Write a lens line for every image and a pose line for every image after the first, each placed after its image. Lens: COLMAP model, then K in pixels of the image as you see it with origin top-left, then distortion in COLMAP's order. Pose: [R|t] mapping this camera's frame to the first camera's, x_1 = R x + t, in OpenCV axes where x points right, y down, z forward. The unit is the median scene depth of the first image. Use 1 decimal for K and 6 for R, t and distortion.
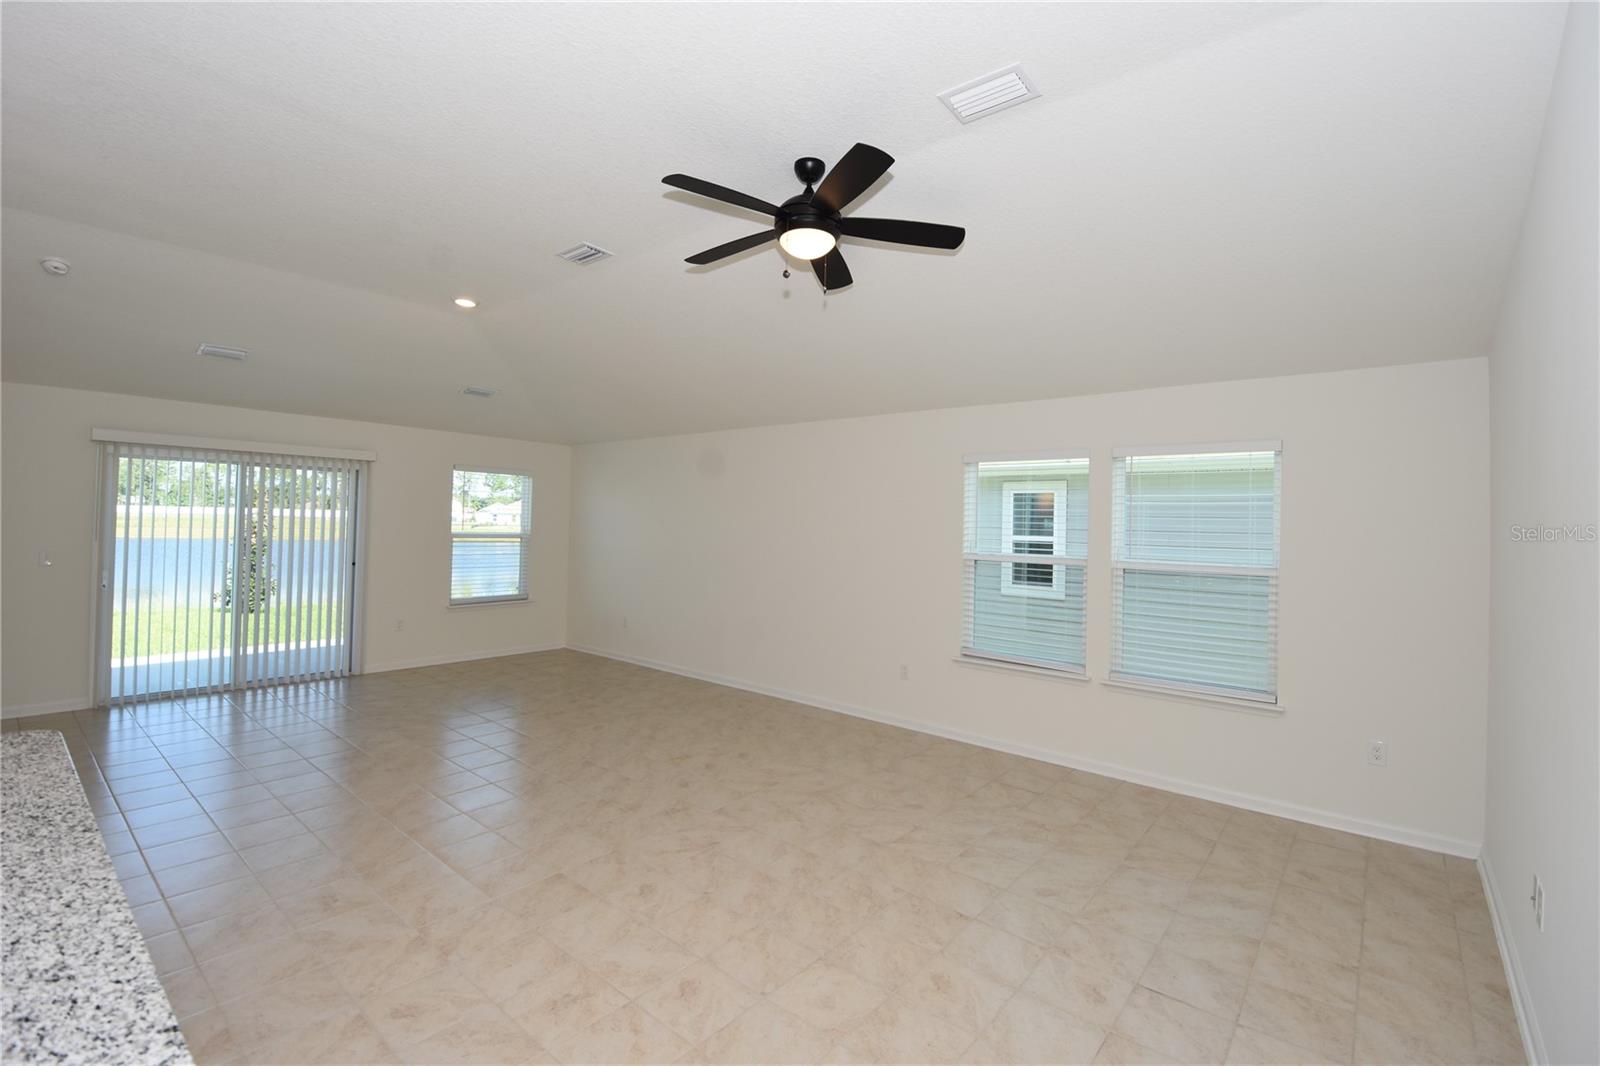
lens RADIAL K [[708.2, 0, 799.1], [0, 708.2, 526.2], [0, 0, 1]] dist [-0.015214, -0.000999]
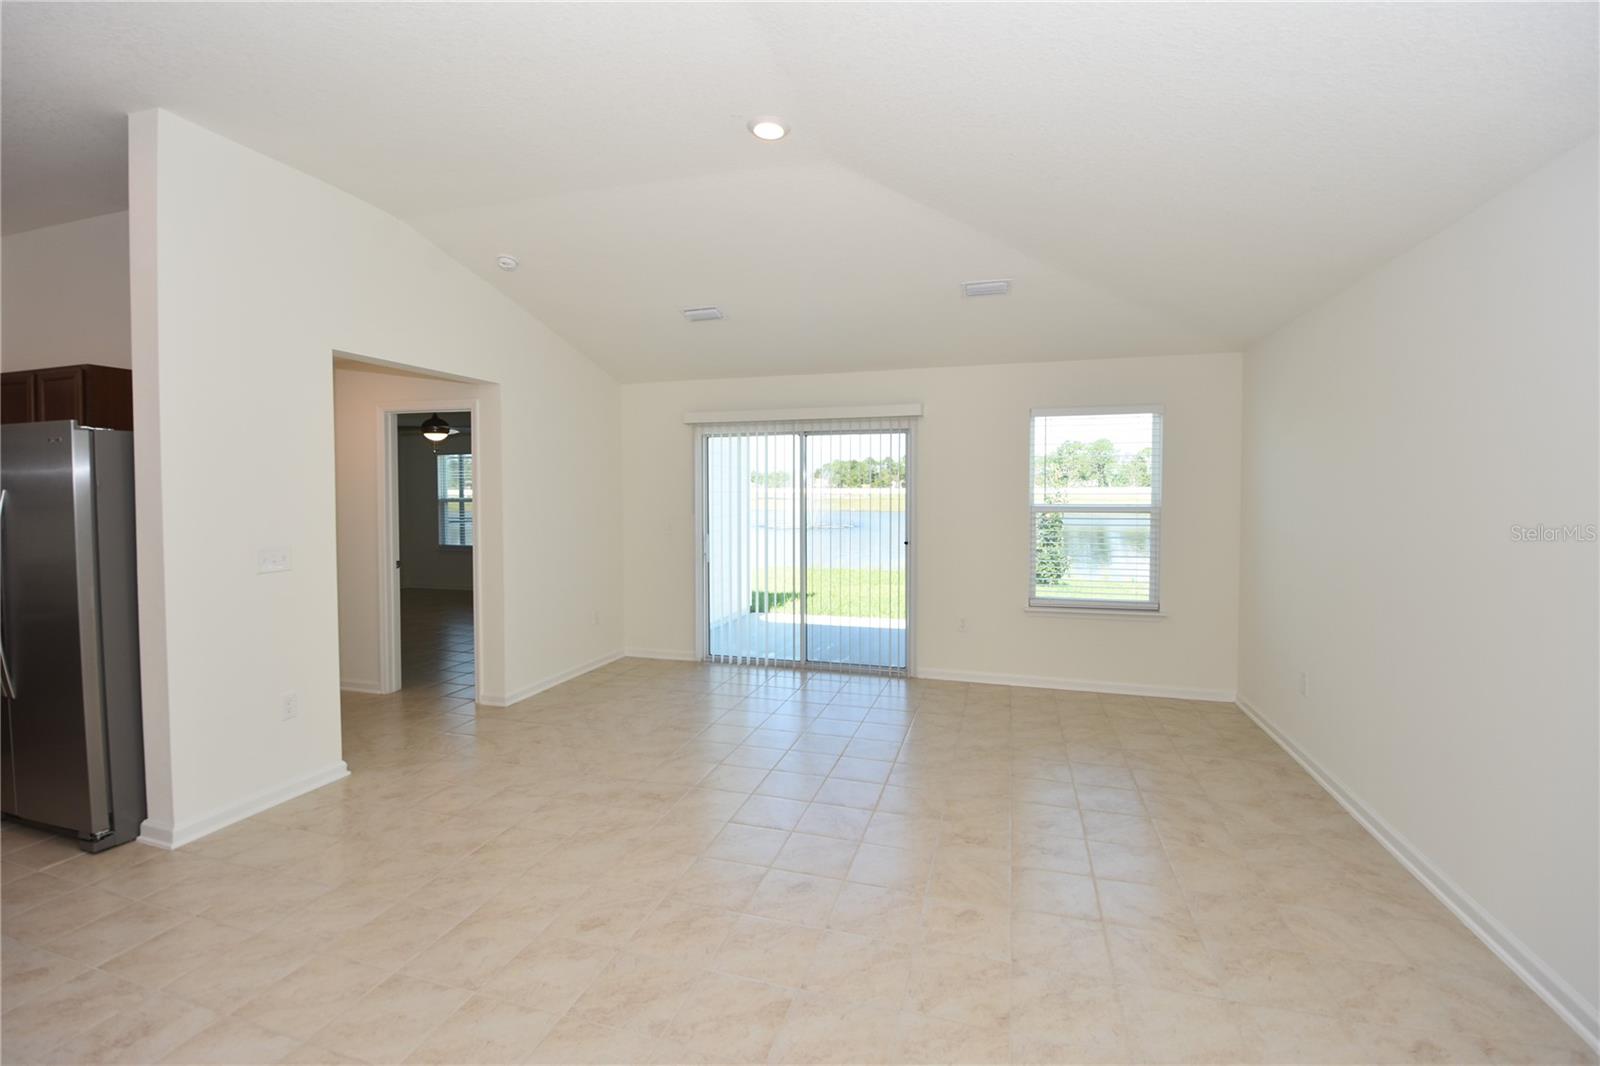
lens RADIAL K [[708.2, 0, 793.7], [0, 708.2, 519.4], [0, 0, 1]] dist [-0.015214, -0.000999]
pose [[0.383940, 0.011761, -0.923283, 0.076864], [0.011351, 0.999783, 0.017456, 0.009512], [0.923288, -0.017182, 0.383723, 0.553515]]
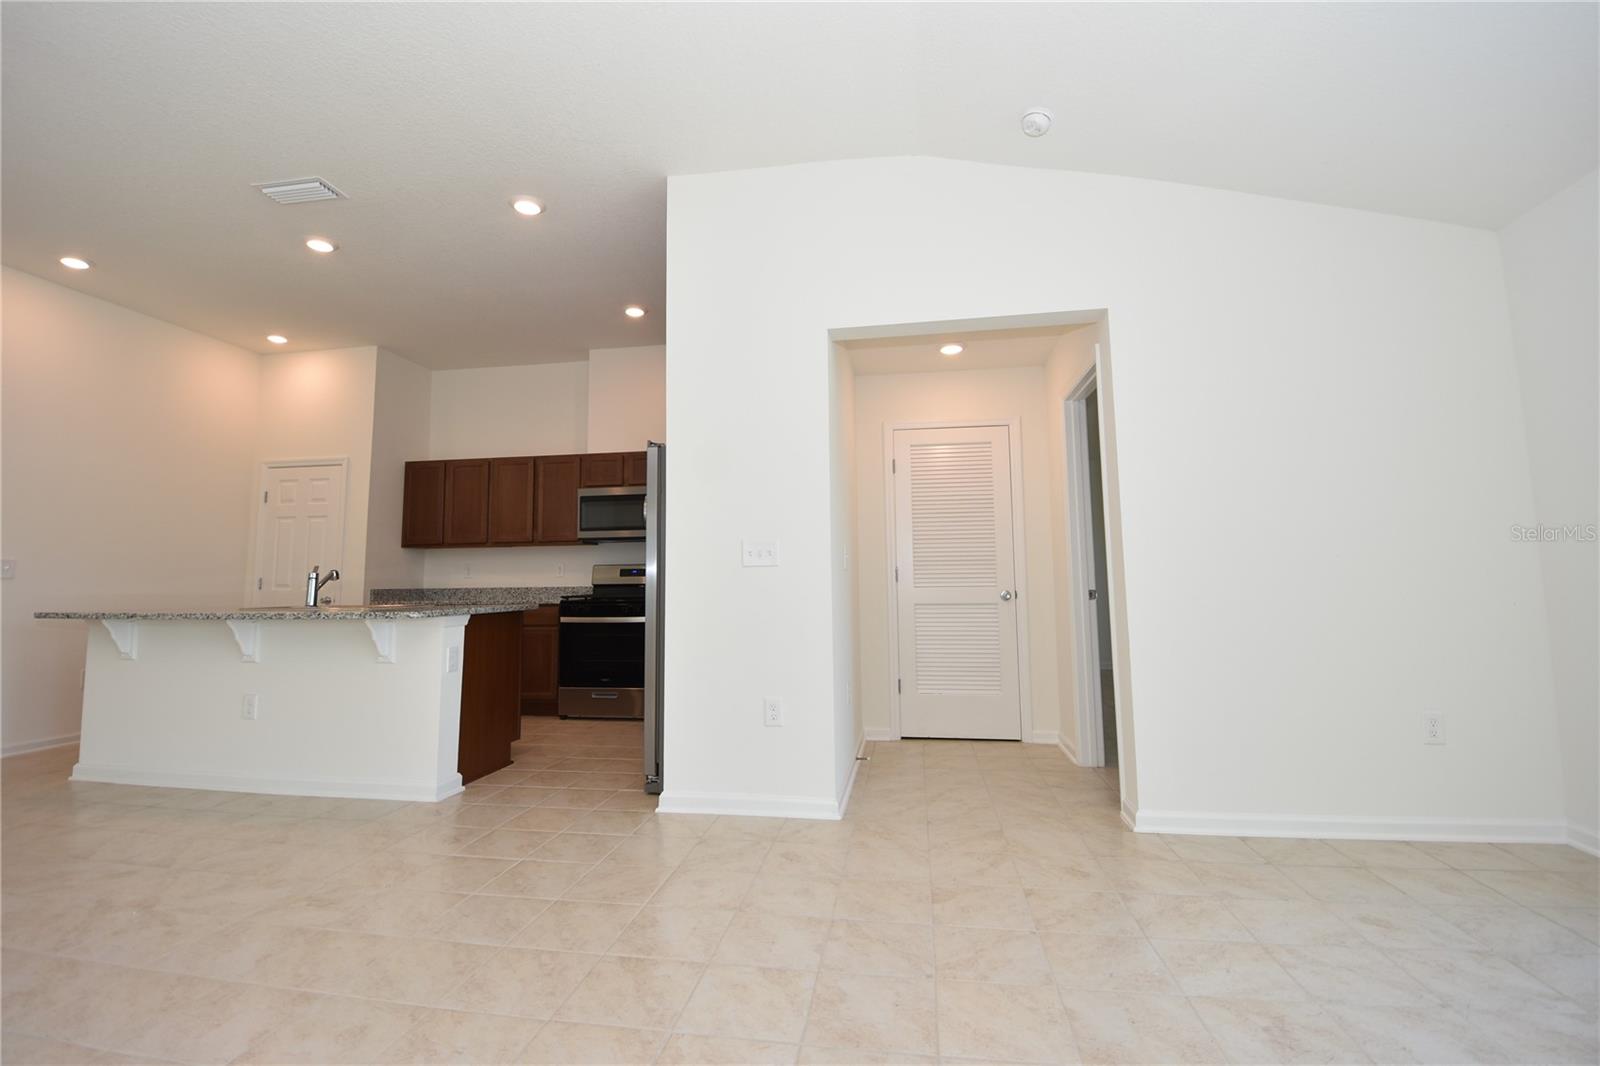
lens RADIAL K [[708.2, 0, 797.3], [0, 708.2, 525.7], [0, 0, 1]] dist [-0.015214, -0.000999]
pose [[-0.866744, -0.052046, -0.496031, -0.299775], [-0.008523, 0.995941, -0.089606, 0.065954], [0.498681, -0.073437, -0.863669, 0.832915]]
